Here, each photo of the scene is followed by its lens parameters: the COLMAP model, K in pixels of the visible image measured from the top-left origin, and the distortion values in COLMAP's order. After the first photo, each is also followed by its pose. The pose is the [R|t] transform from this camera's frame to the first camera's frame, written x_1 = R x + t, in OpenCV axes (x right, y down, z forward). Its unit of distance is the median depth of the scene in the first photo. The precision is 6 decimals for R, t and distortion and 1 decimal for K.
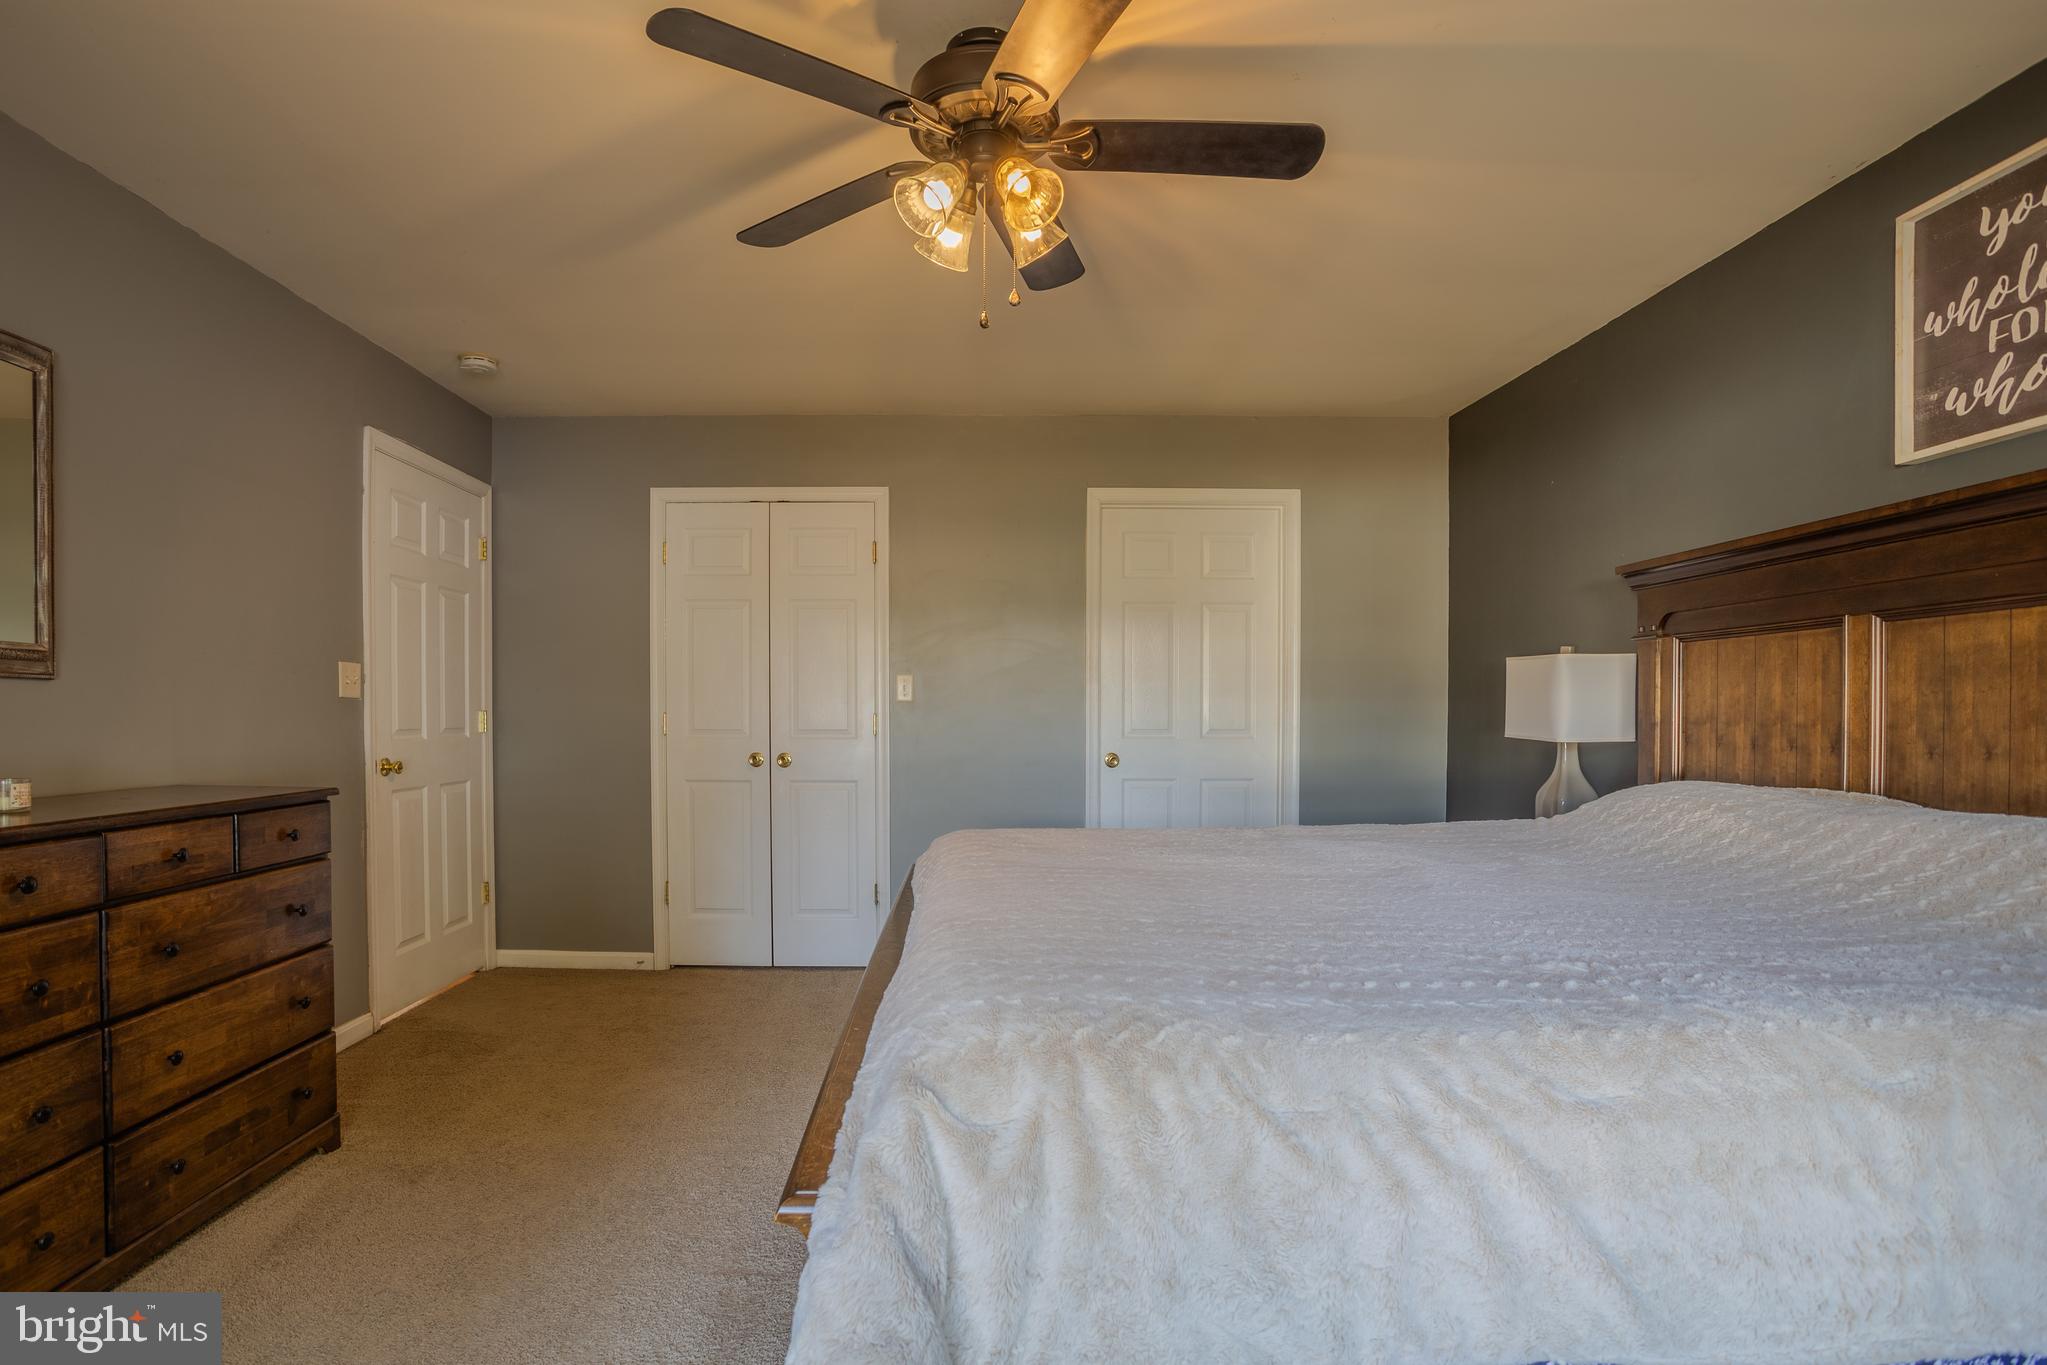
lens RADIAL K [[1031.3, 0, 974.2], [0, 1031.3, 724.0], [0, 0, 1]] dist [-0.037028, 0.014843]
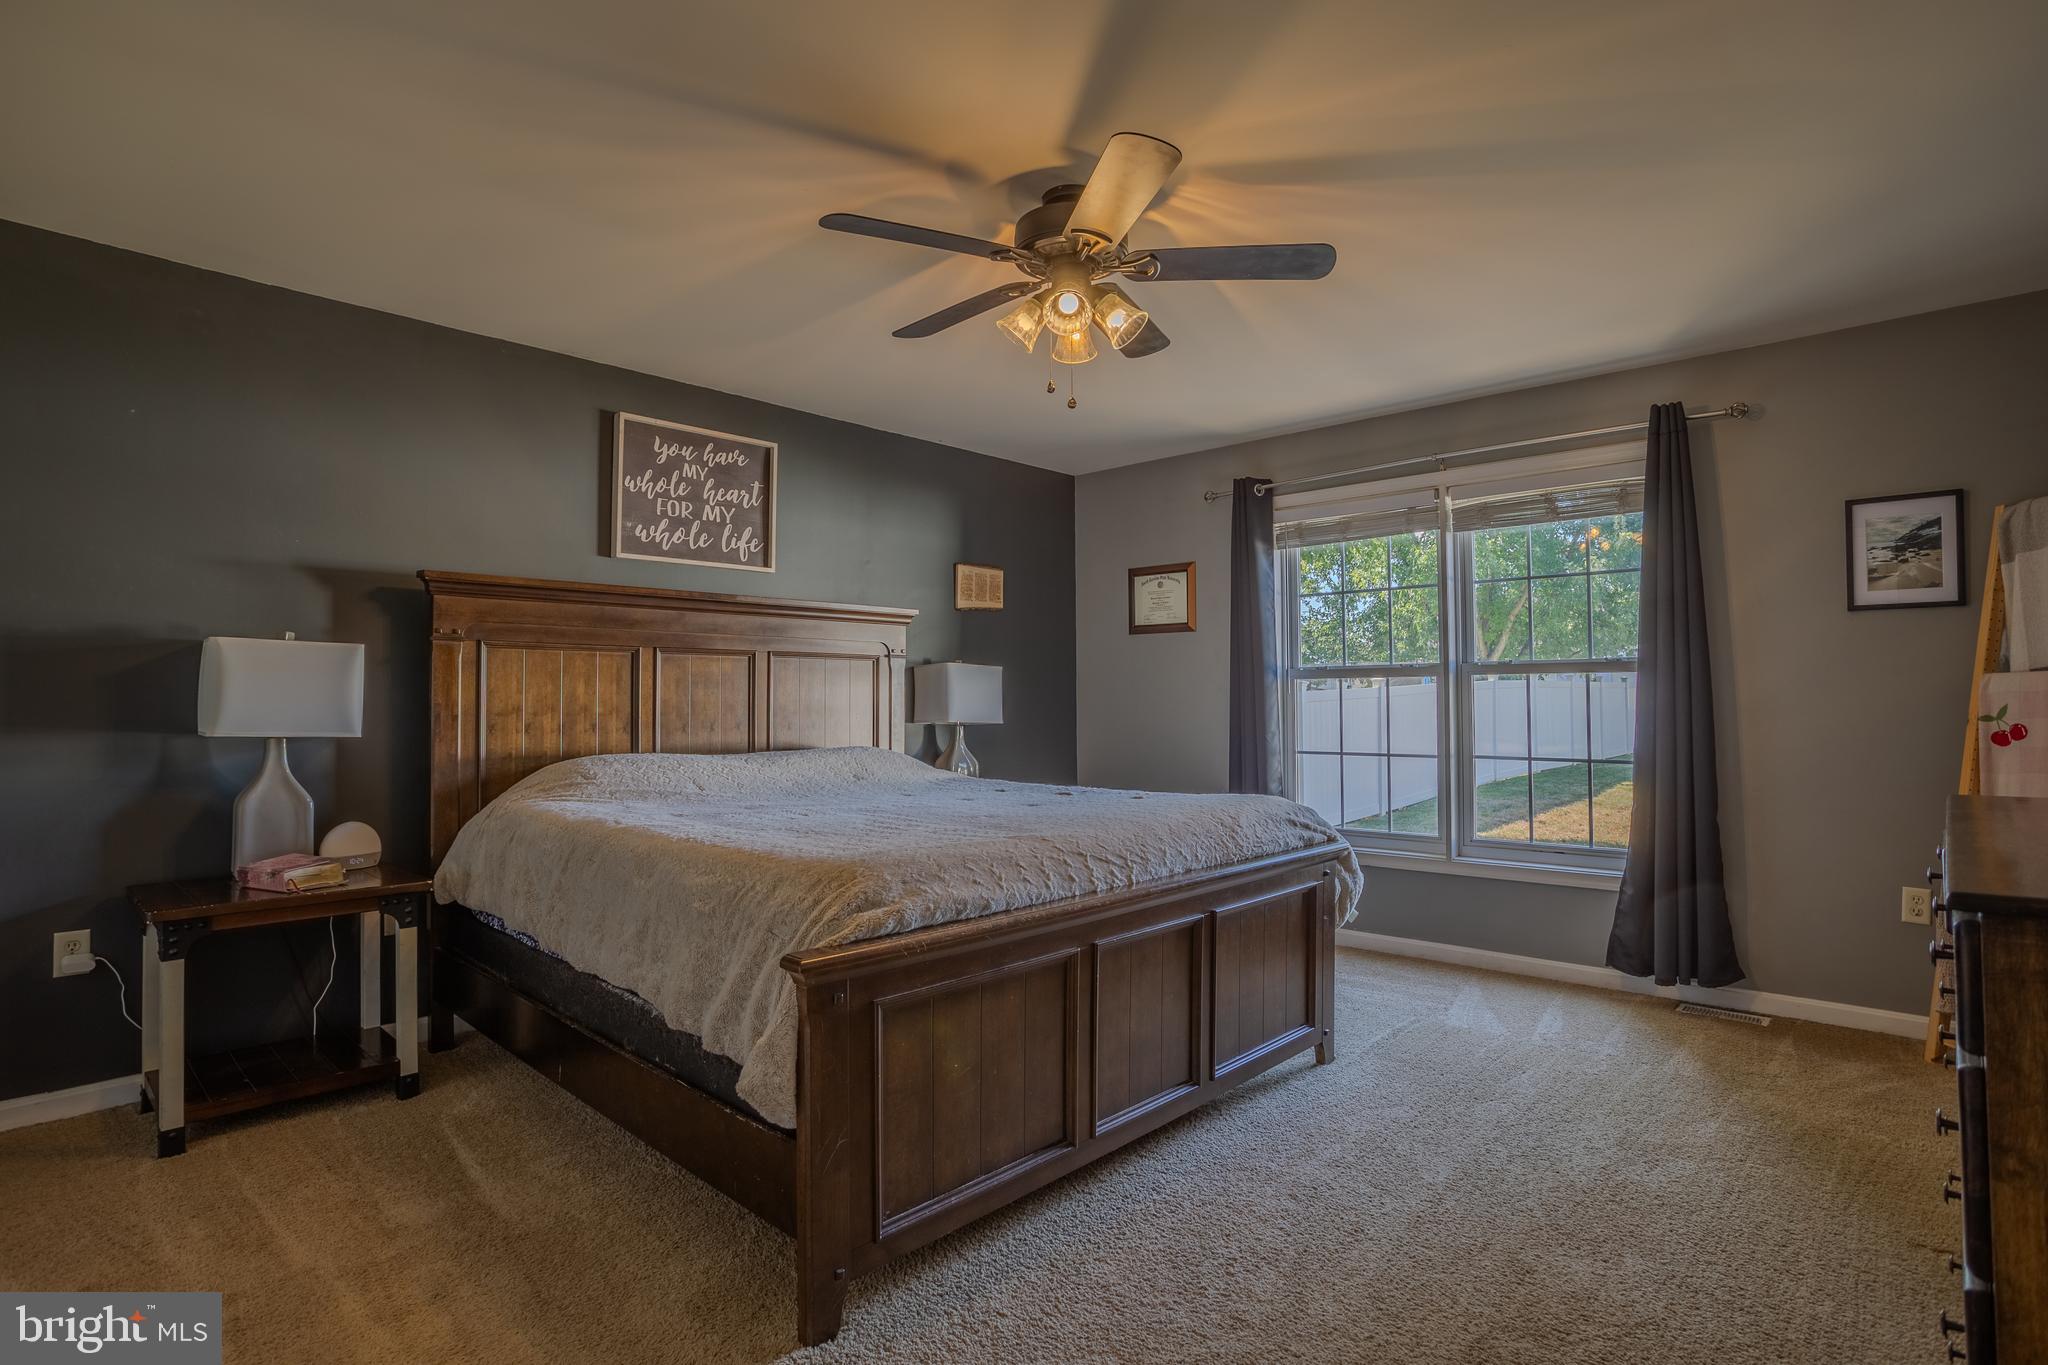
lens RADIAL K [[1022.4, 0, 1022.9], [0, 1022.4, 685.3], [0, 0, 1]] dist [-0.084091, 0.041878]
pose [[-0.724275, 0.015016, 0.689348, -0.686329], [0.009825, 0.999886, -0.011458, -0.018739], [-0.689441, -0.001525, -0.724340, 1.667258]]
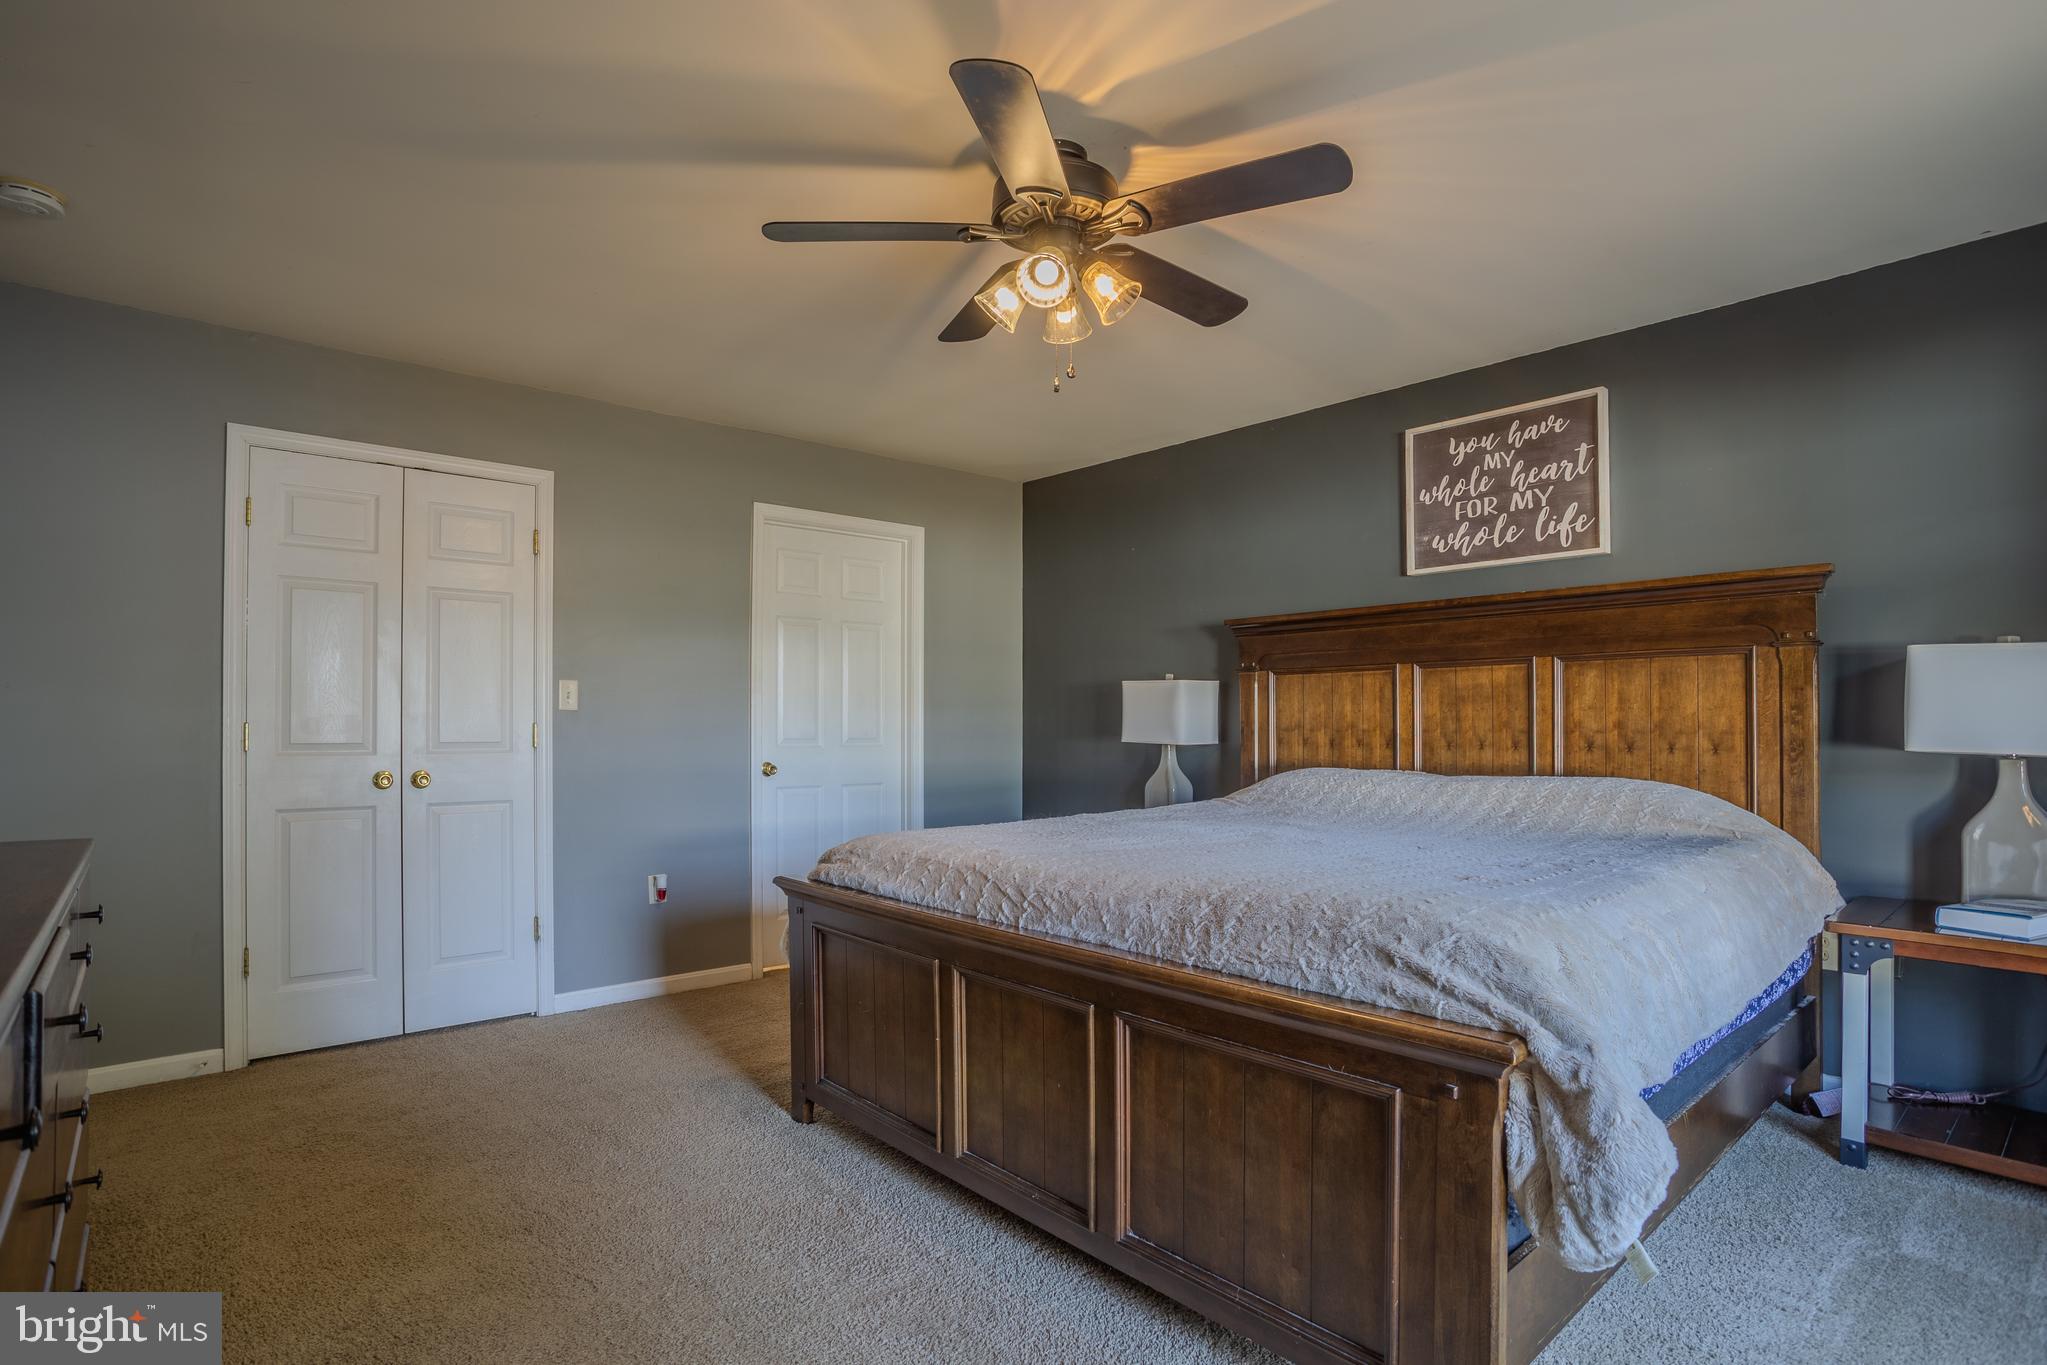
lens RADIAL K [[1019.0, 0, 1022.4], [0, 1019.0, 714.4], [0, 0, 1]] dist [-0.083208, 0.039795]
pose [[0.753853, 0.005112, 0.657024, -0.640143], [0.008506, 0.999810, -0.017538, -0.000910], [-0.656988, 0.018810, 0.753666, 0.156405]]
